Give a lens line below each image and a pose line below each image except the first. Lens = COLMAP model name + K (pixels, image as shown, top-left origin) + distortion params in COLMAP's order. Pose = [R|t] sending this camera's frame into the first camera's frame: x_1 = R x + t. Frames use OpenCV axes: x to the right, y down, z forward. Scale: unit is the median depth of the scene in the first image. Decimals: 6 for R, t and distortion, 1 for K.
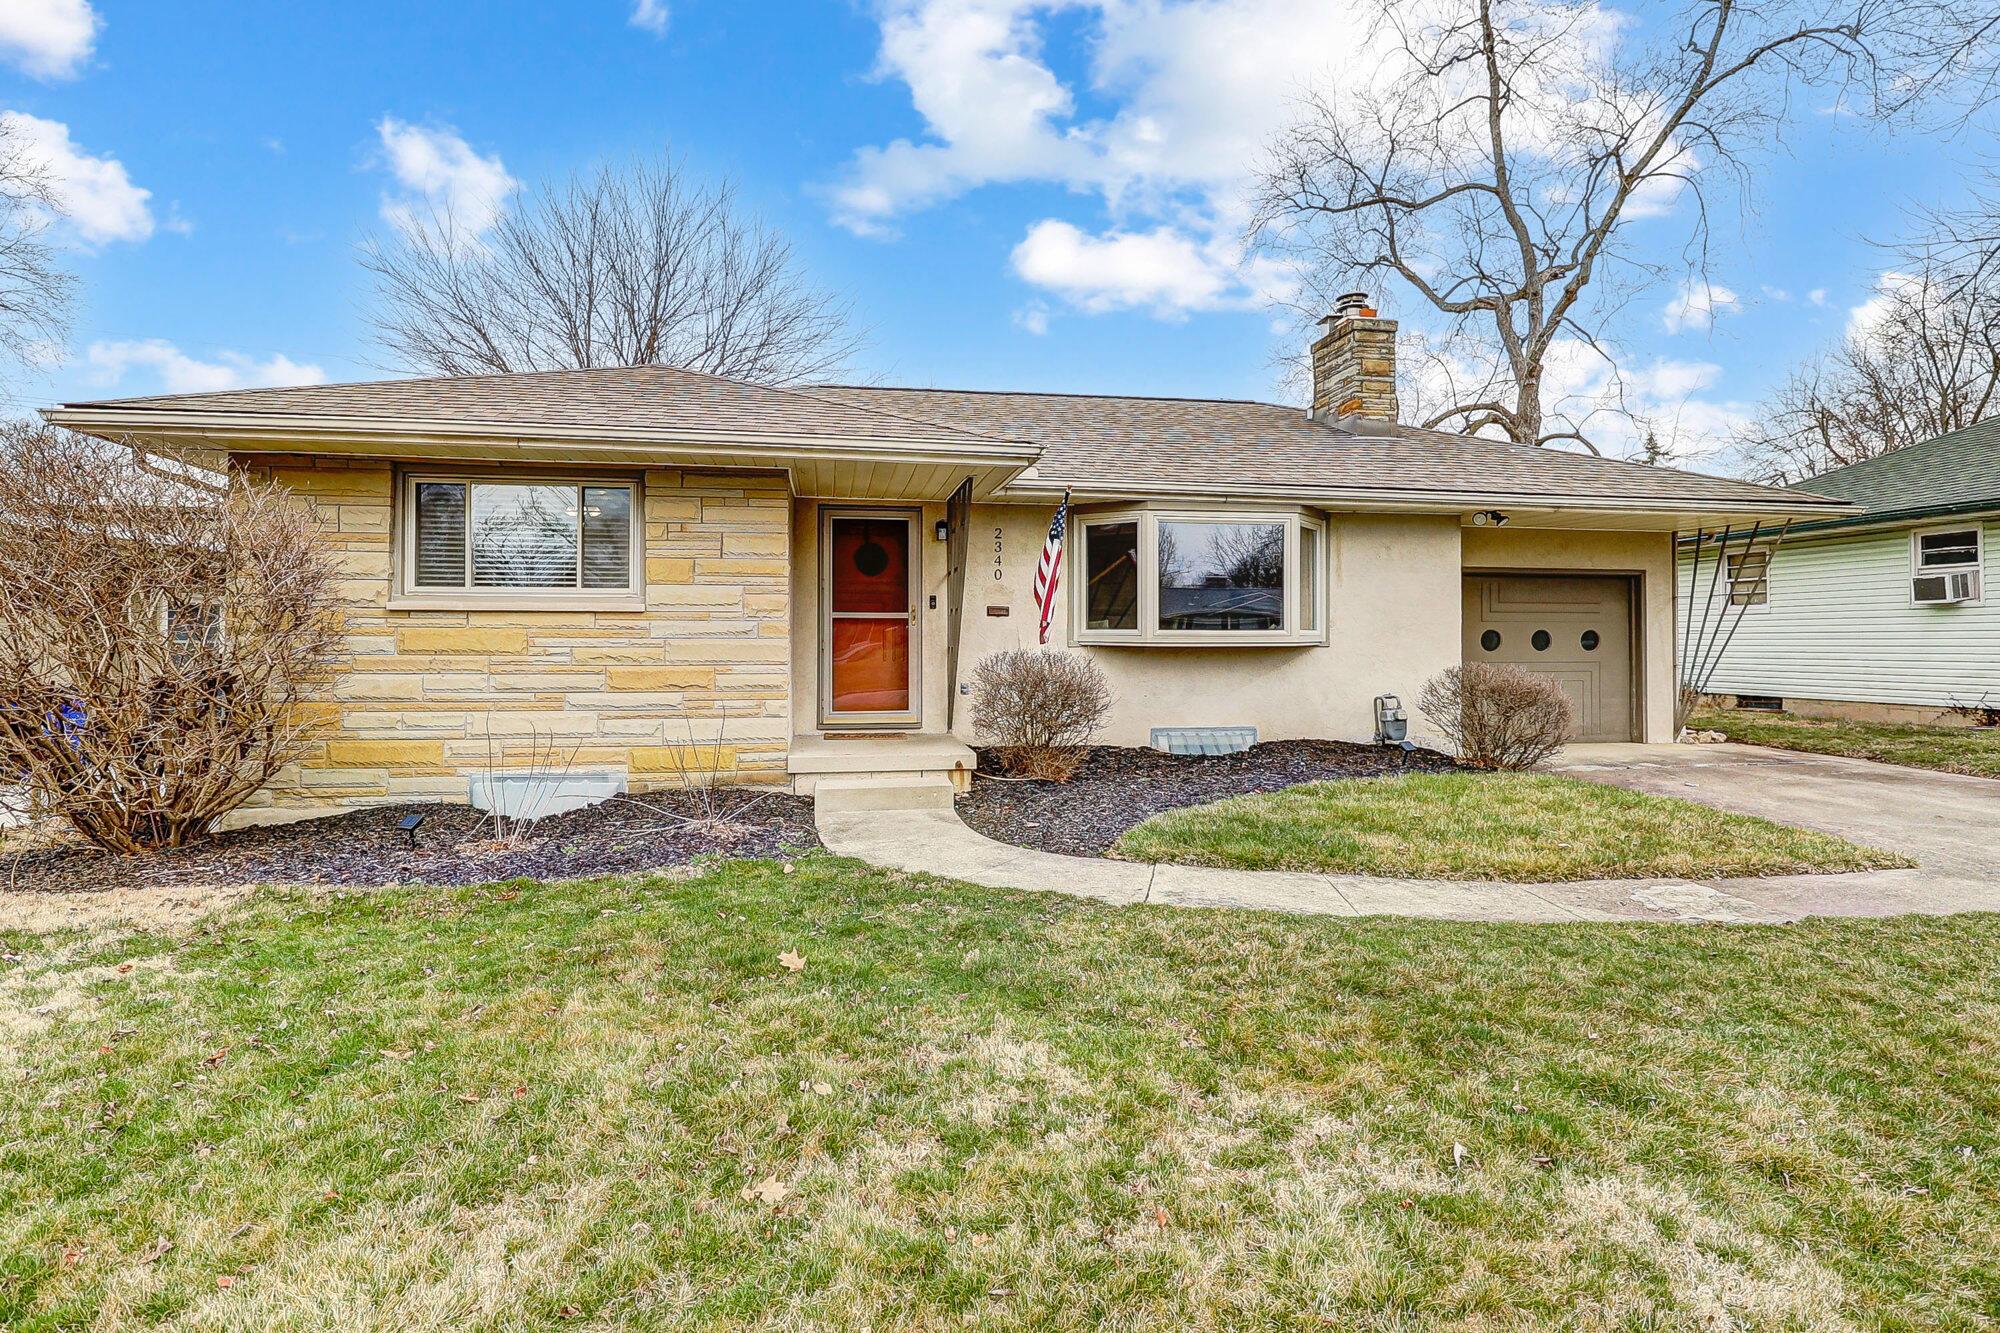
lens RADIAL K [[632.6, 0, 999.1], [0, 632.6, 639.7], [0, 0, 1]] dist [-0.001036, -0.000277]
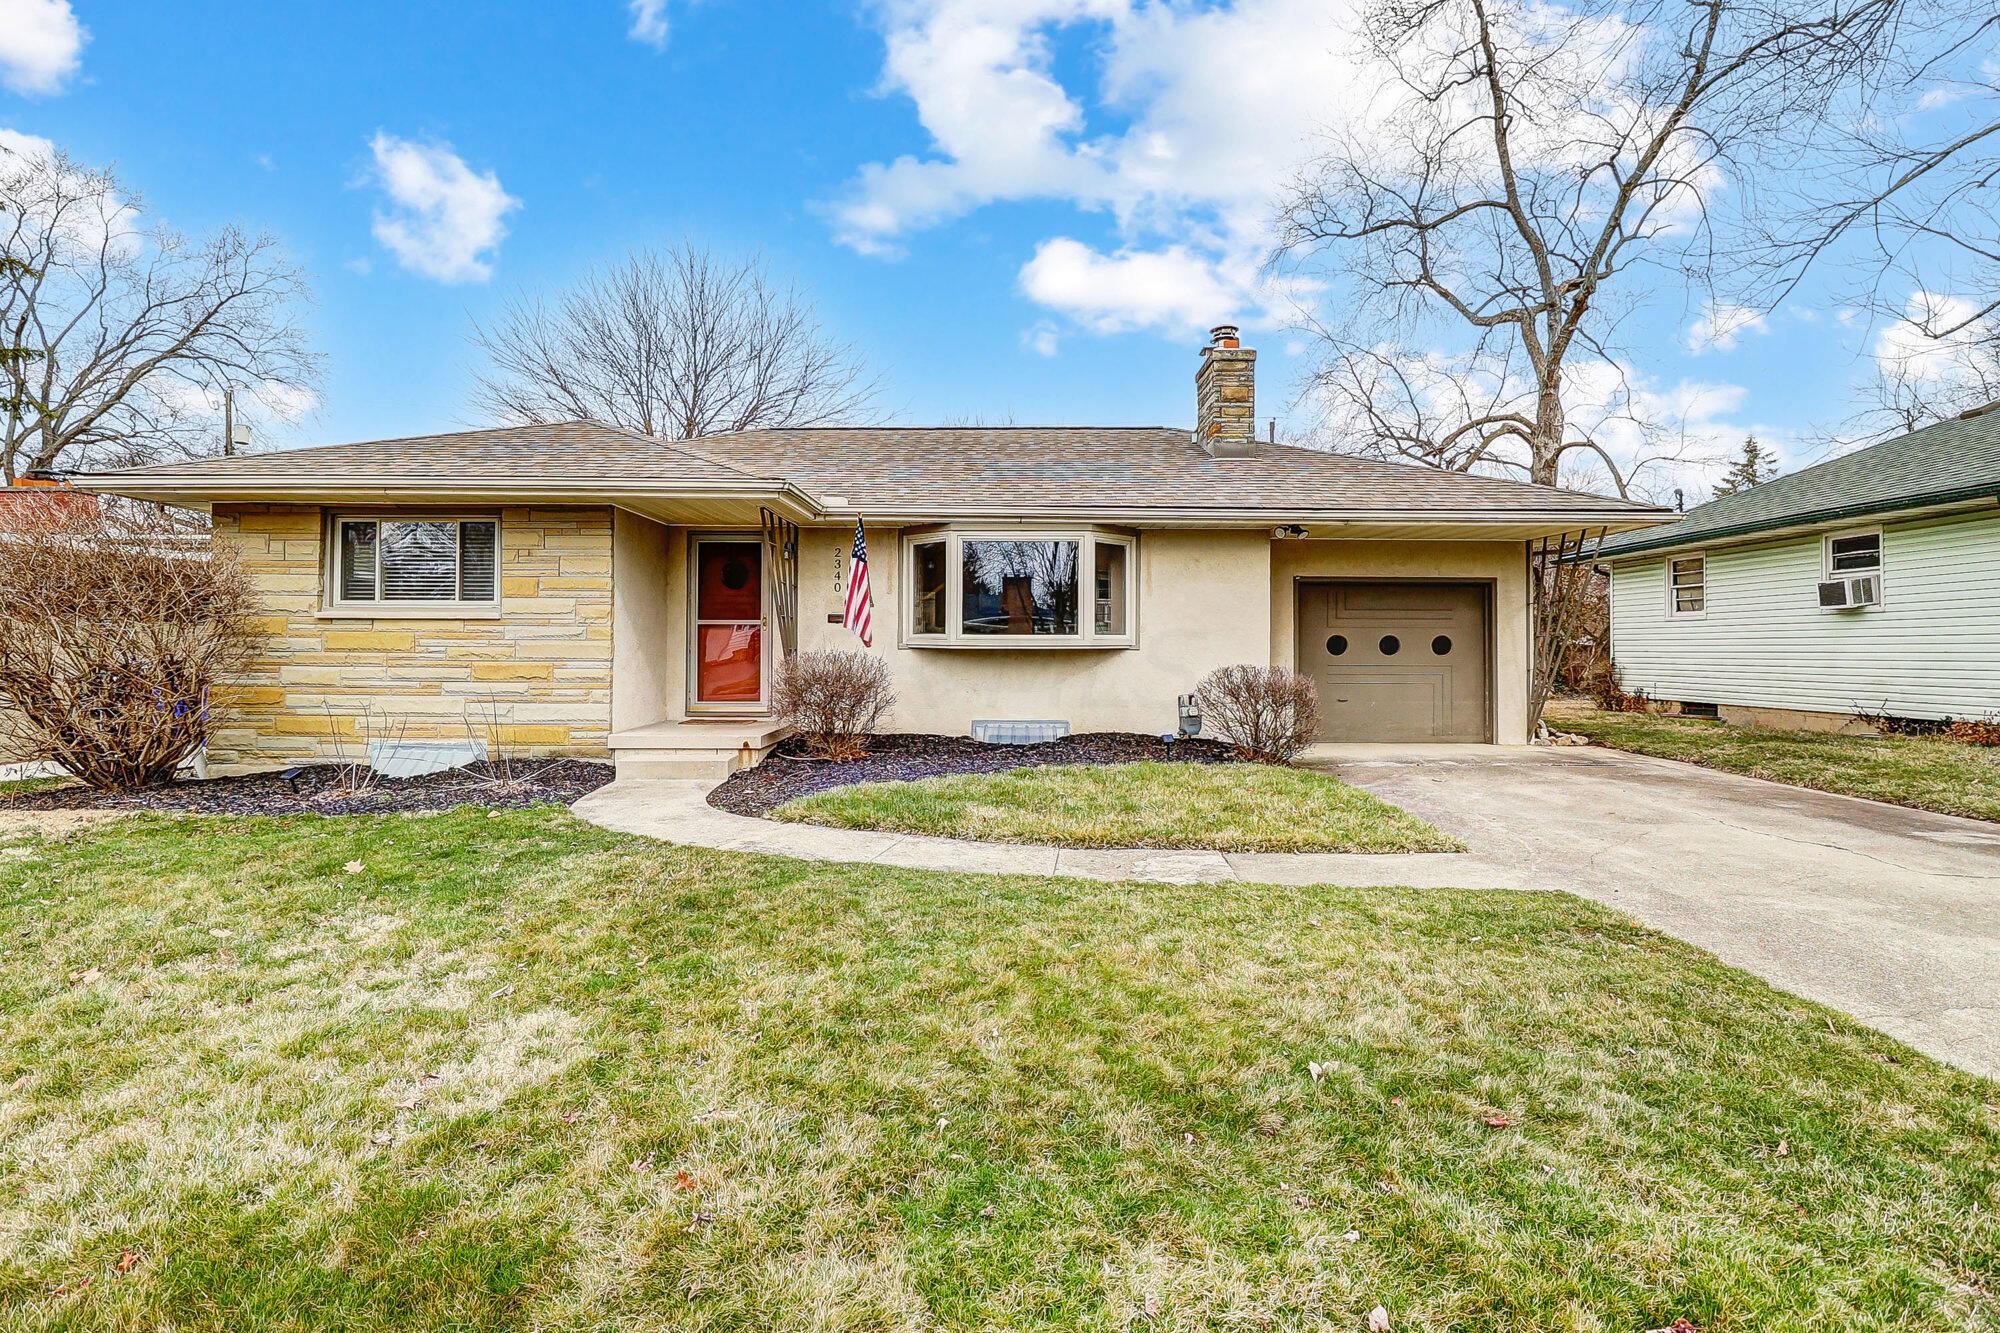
lens RADIAL K [[577.3, 0, 1002.8], [0, 577.3, 645.5], [0, 0, 1]] dist [-0.001685, -0.000781]
pose [[0.994309, 0.002248, -0.106514, 0.416539], [-0.002473, 0.999995, -0.001979, 0.006513], [0.106509, 0.002231, 0.994309, -0.036689]]
